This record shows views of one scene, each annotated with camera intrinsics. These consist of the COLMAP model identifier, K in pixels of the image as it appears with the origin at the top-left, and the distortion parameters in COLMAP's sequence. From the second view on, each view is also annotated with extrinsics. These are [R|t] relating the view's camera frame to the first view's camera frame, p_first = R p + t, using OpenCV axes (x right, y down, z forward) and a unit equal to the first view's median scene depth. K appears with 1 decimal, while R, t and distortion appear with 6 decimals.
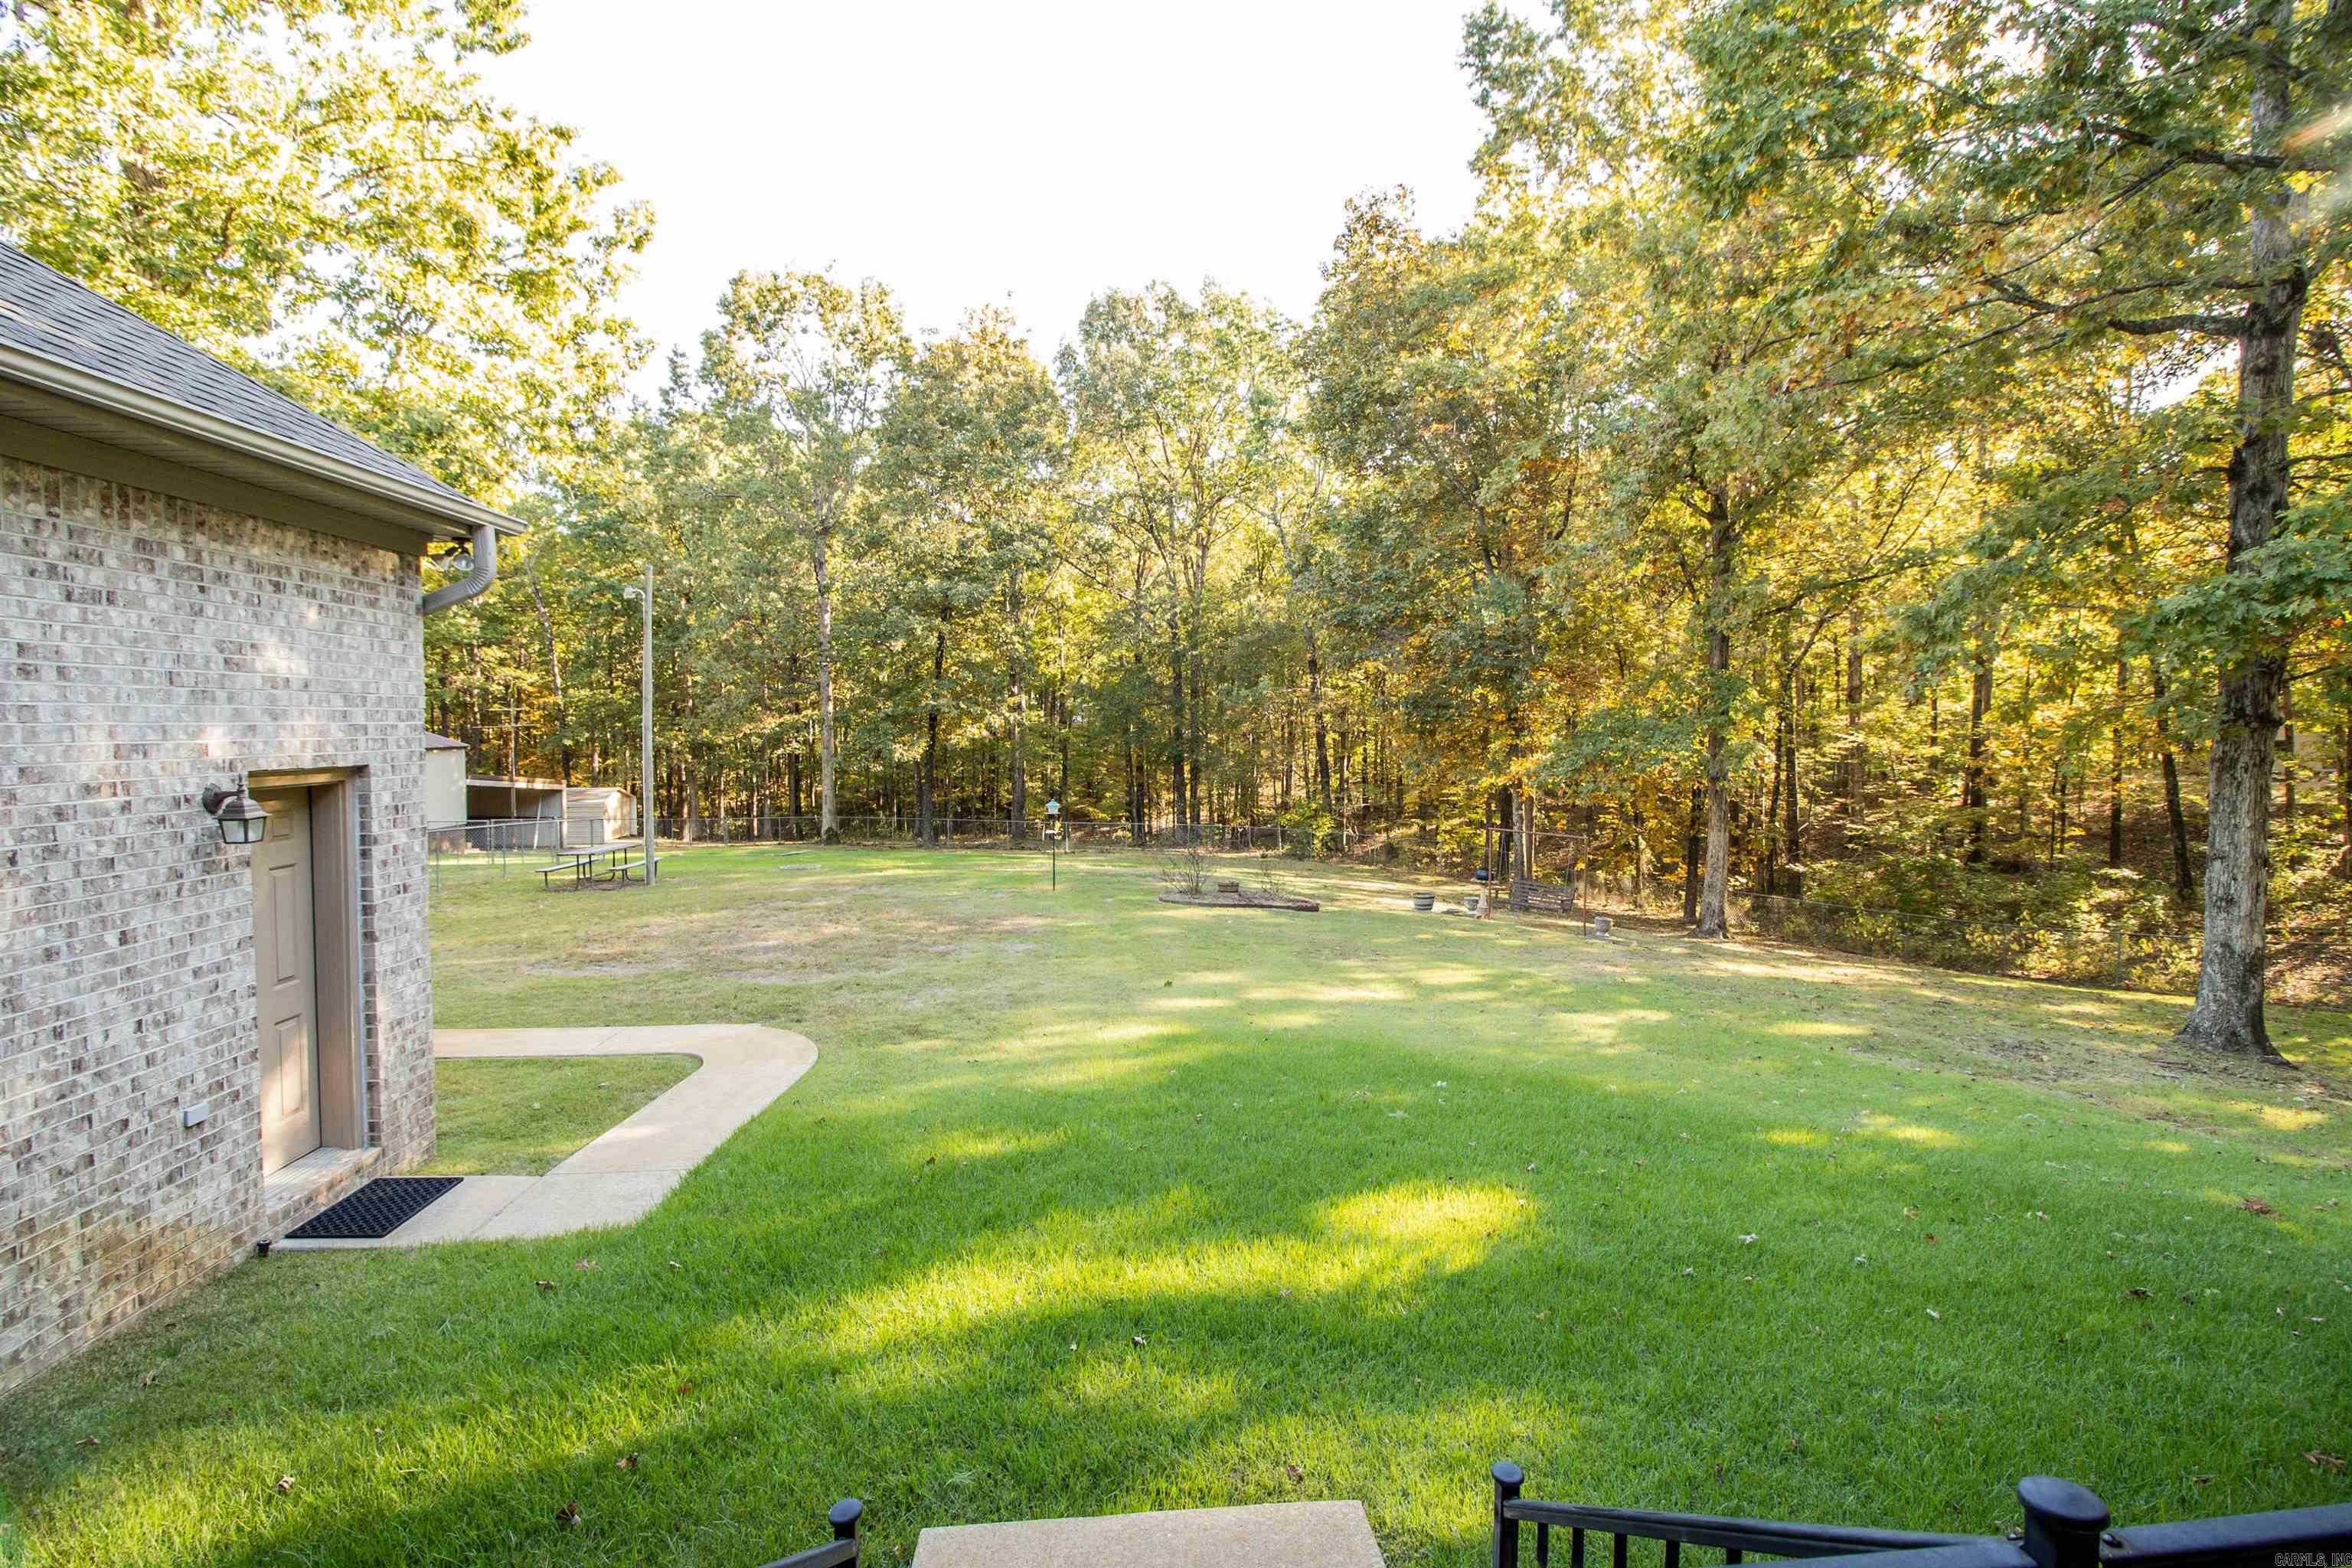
lens RADIAL K [[1082.3, 0, 1179.7], [0, 1082.3, 769.8], [0, 0, 1]] dist [-0.010973, -0.008129]
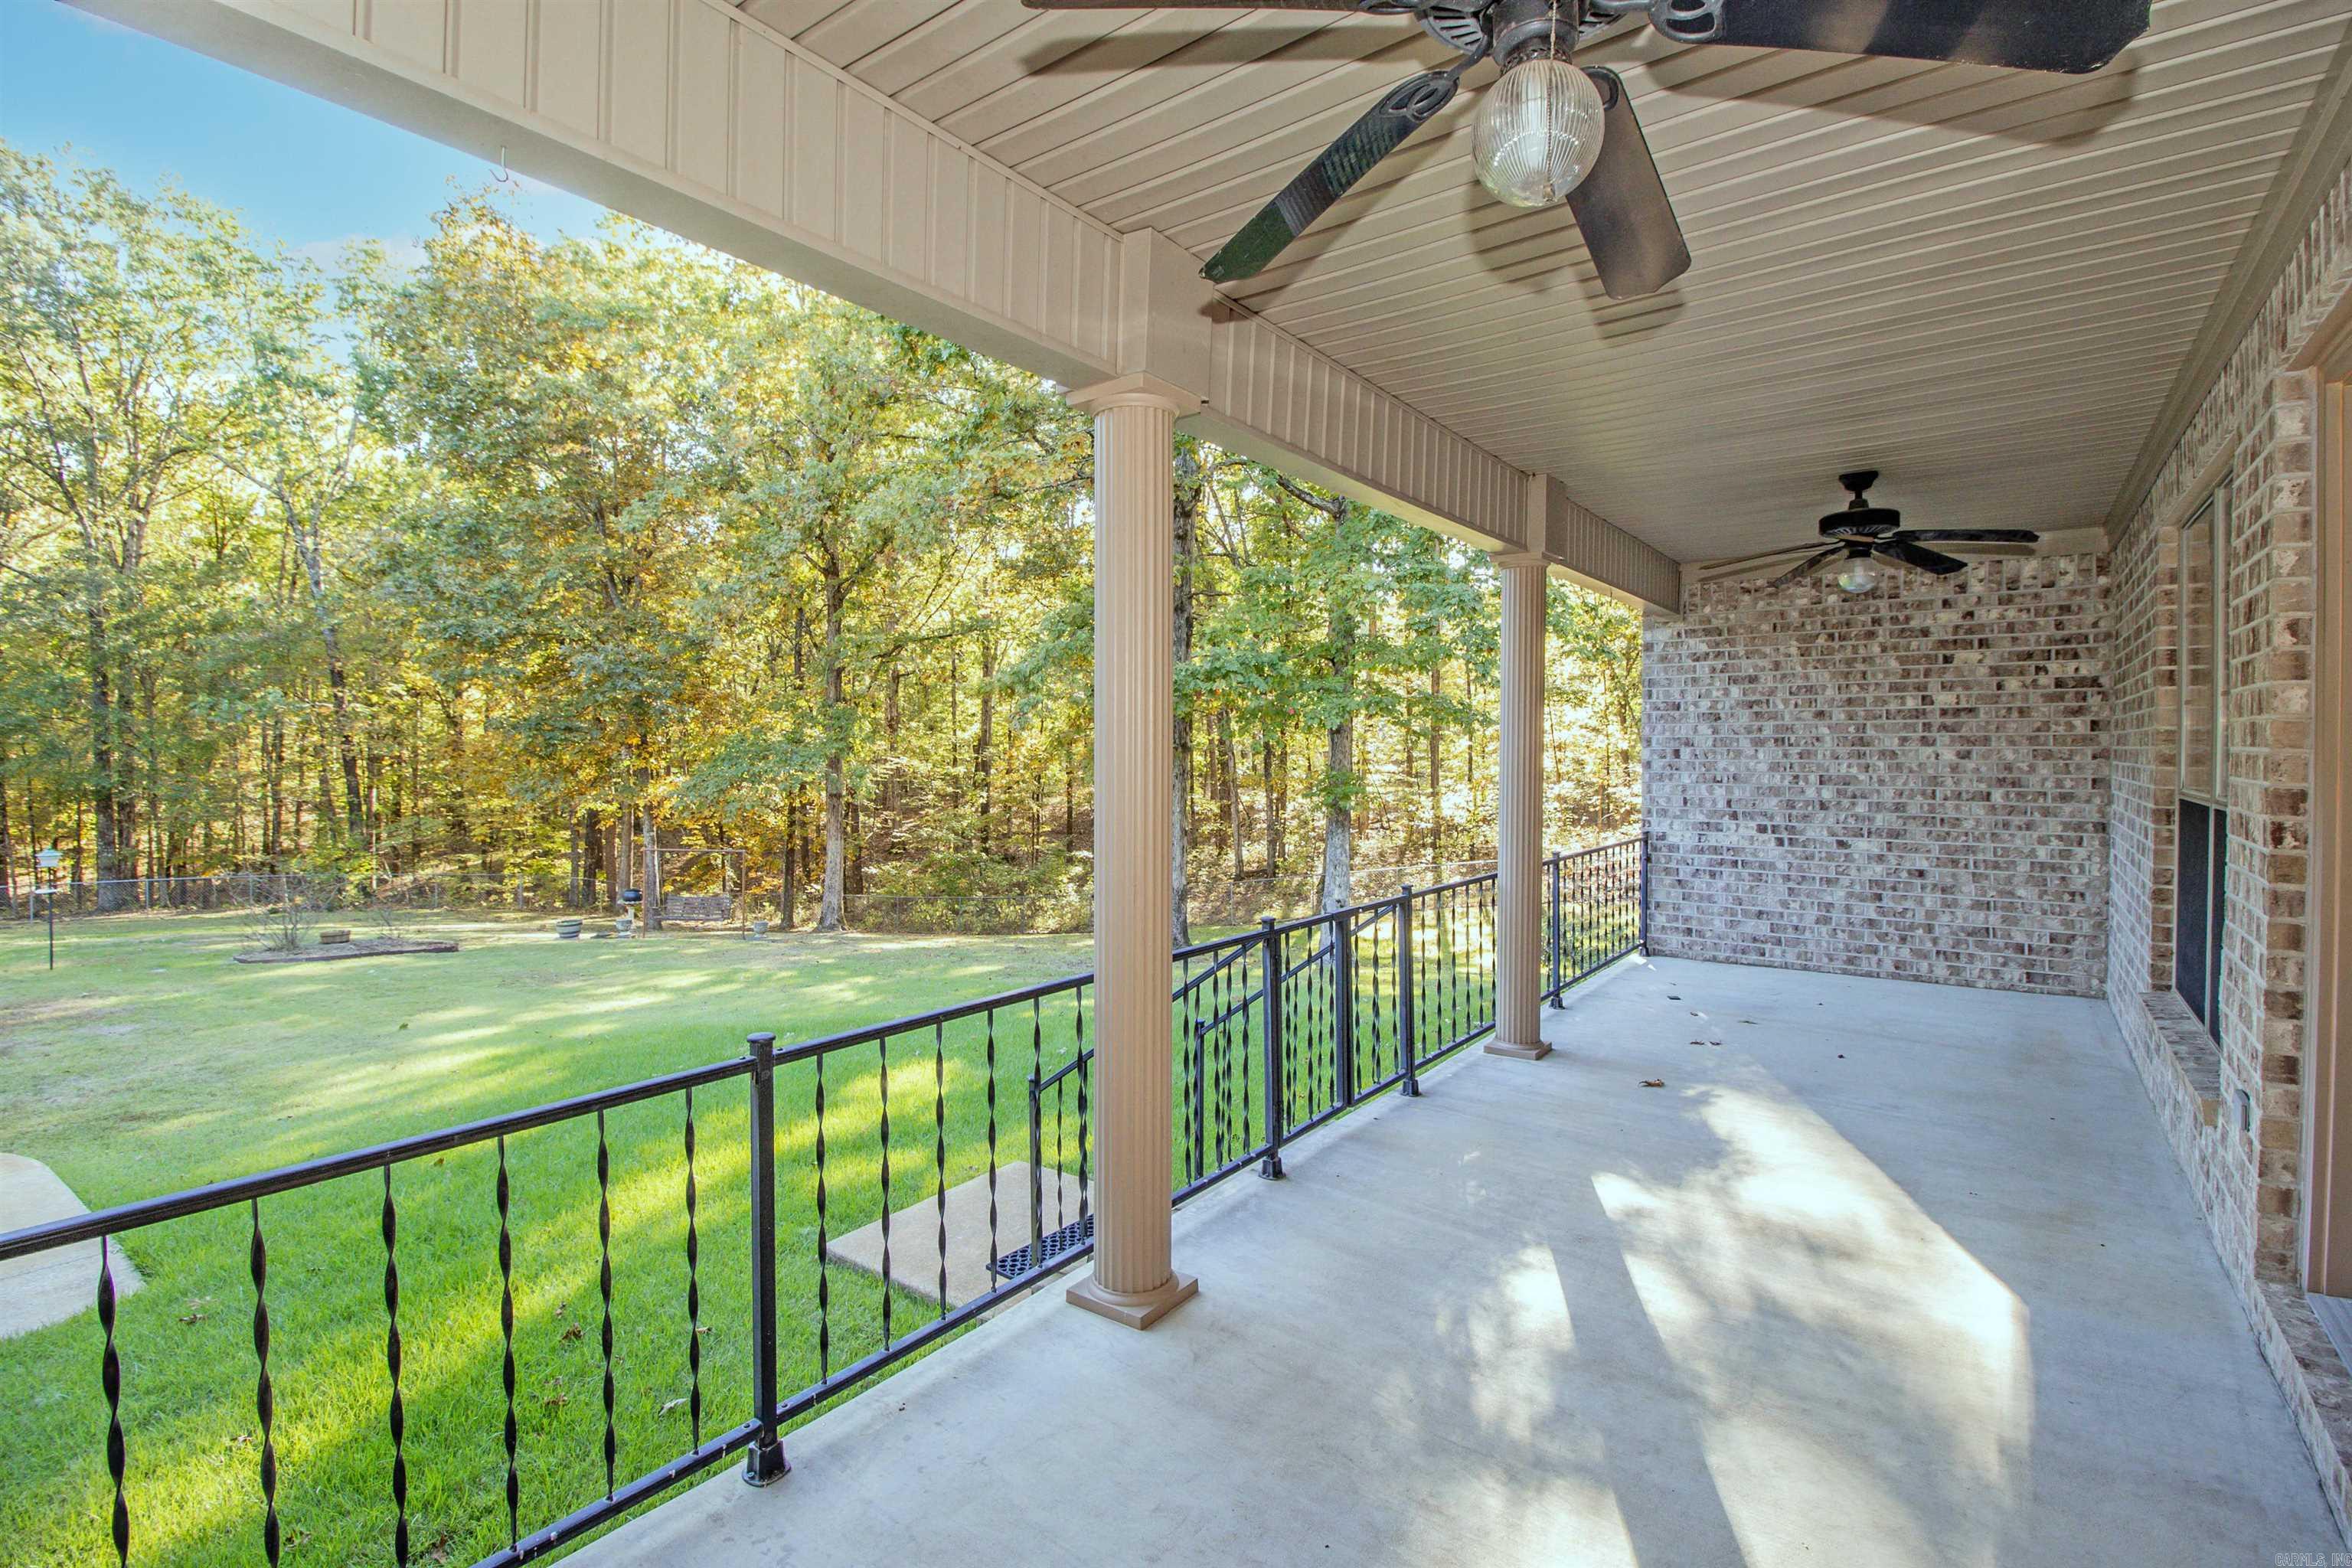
lens RADIAL K [[1082.3, 0, 1186.3], [0, 1082.3, 776.8], [0, 0, 1]] dist [-0.010973, -0.008129]
pose [[0.653932, -0.014679, 0.756411, -0.087748], [0.026730, 0.999636, -0.003710, 0.001864], [-0.756081, 0.022645, 0.654087, -0.037524]]
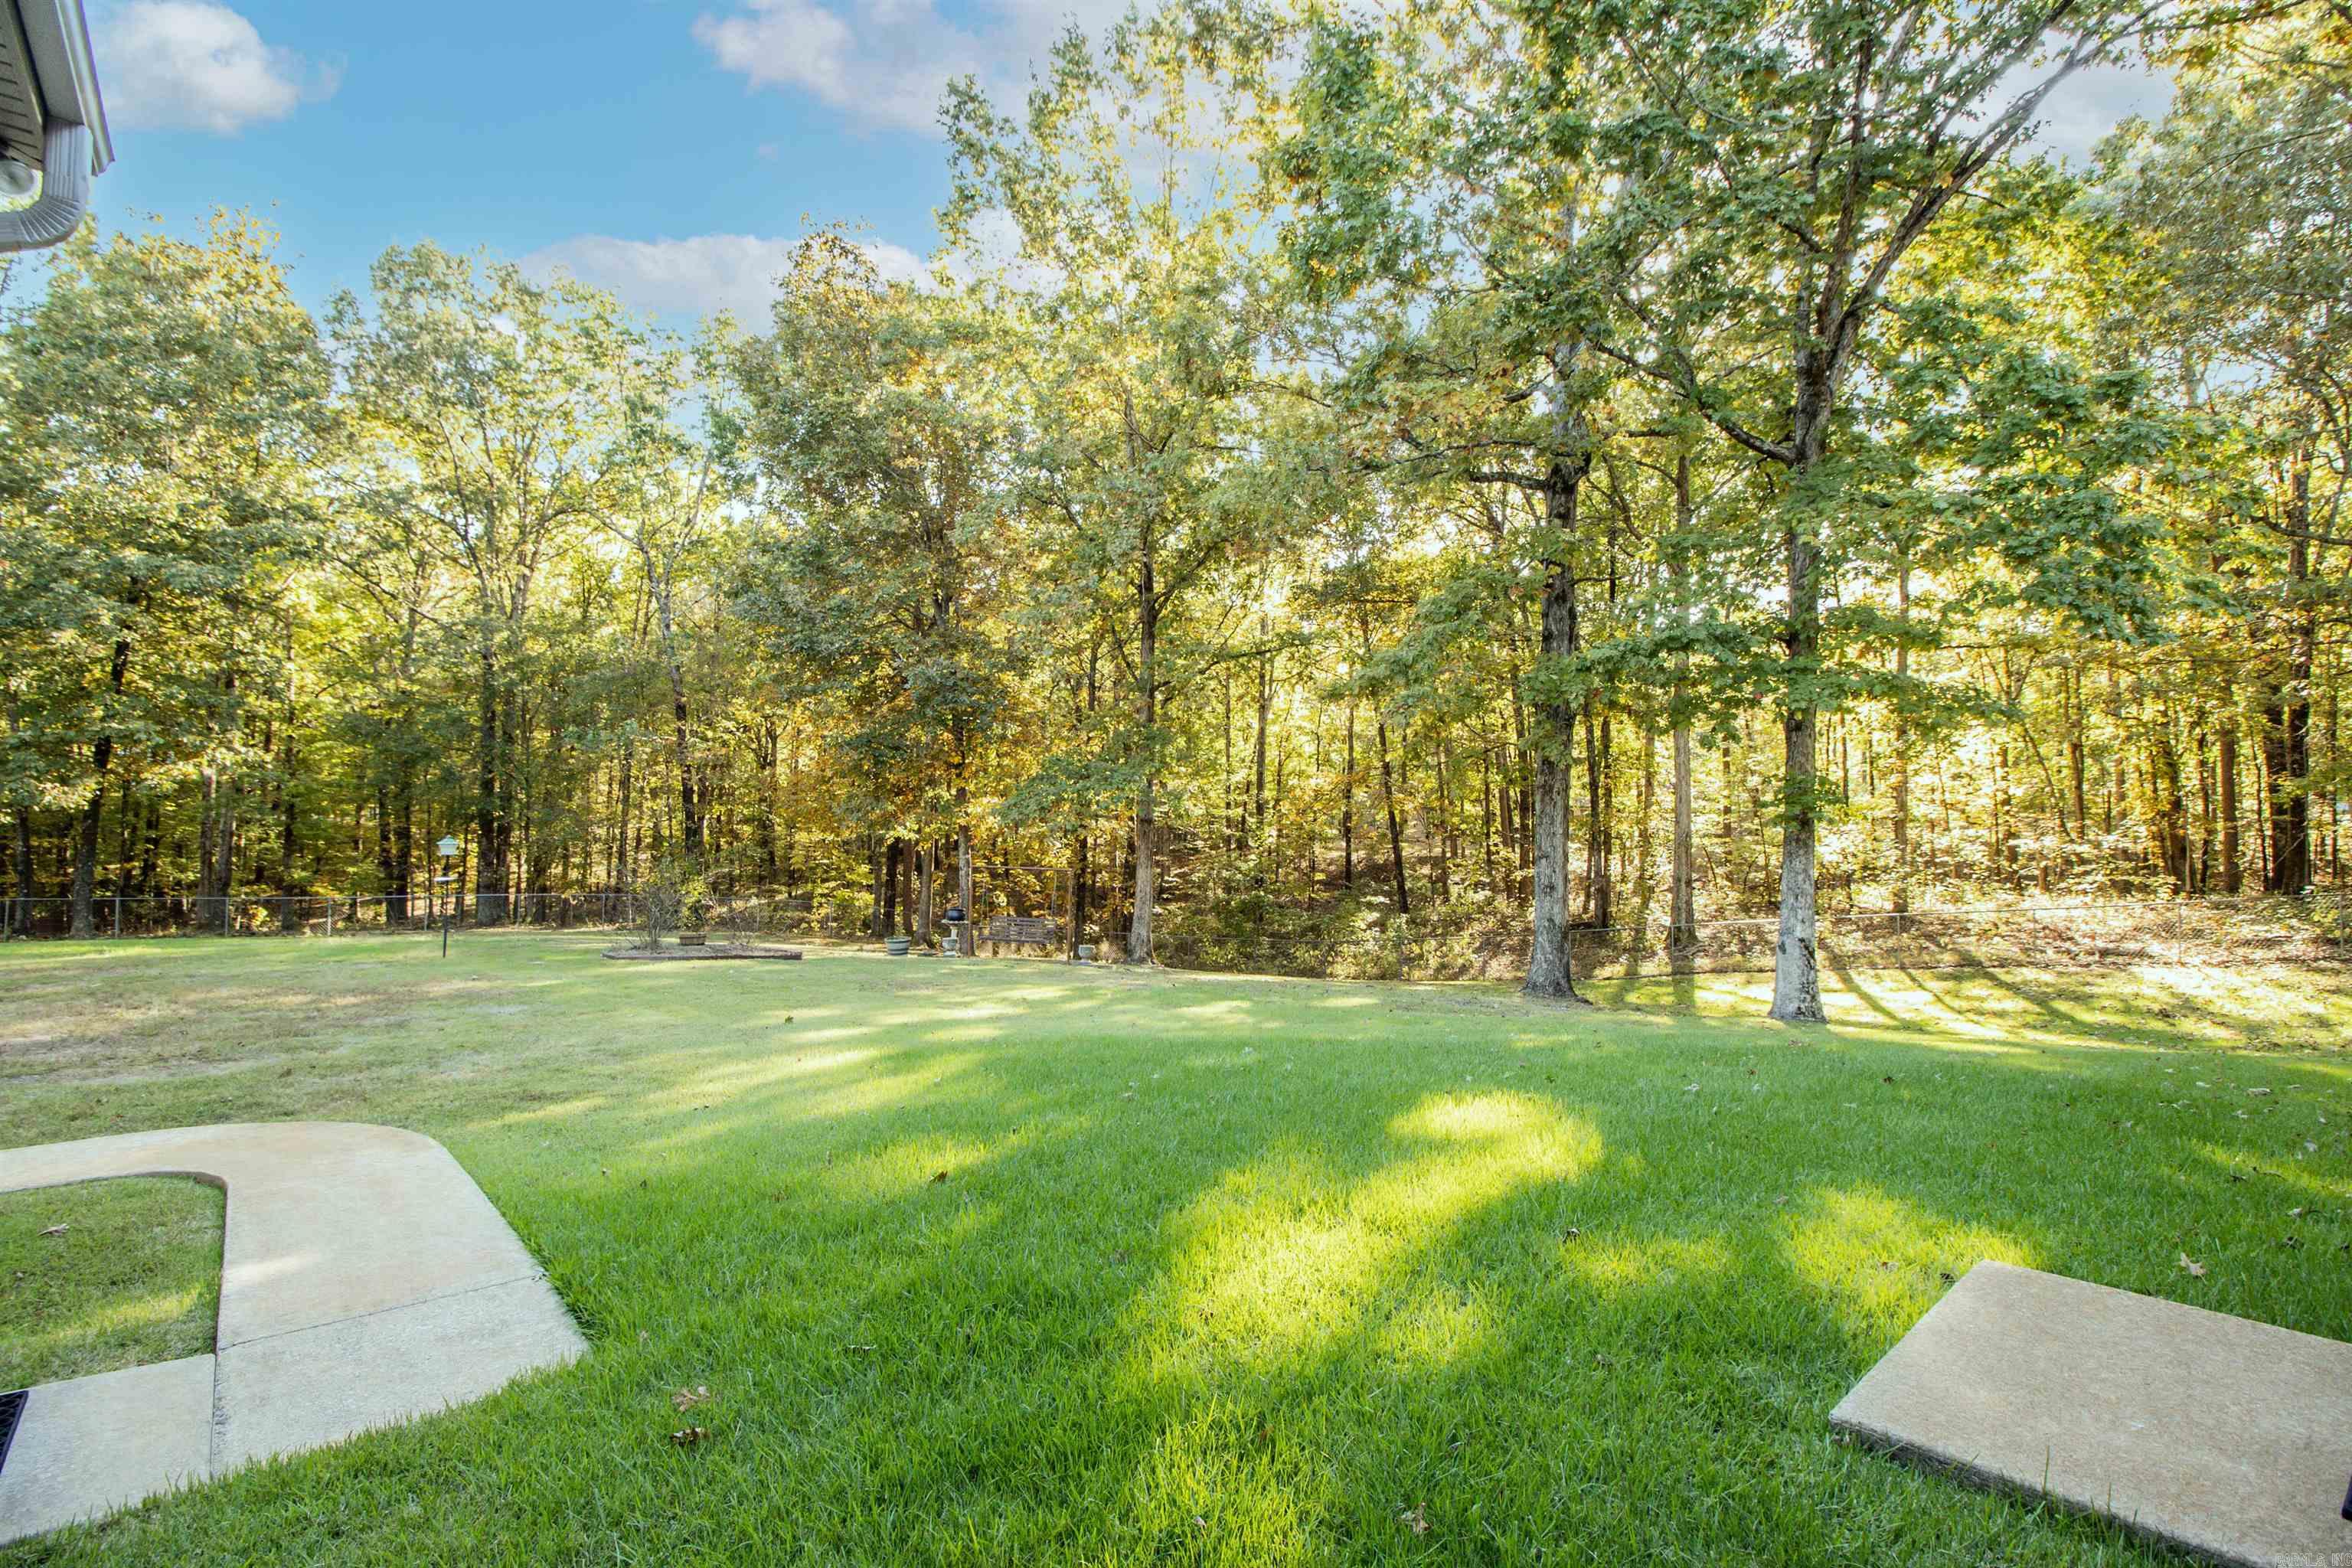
lens RADIAL K [[1082.3, 0, 1180.9], [0, 1082.3, 776.8], [0, 0, 1]] dist [-0.010973, -0.008129]
pose [[0.802990, 0.030513, 0.595210, -0.087770], [0.010174, 0.997841, -0.064880, 0.022671], [-0.595905, 0.058154, 0.800946, 0.048585]]
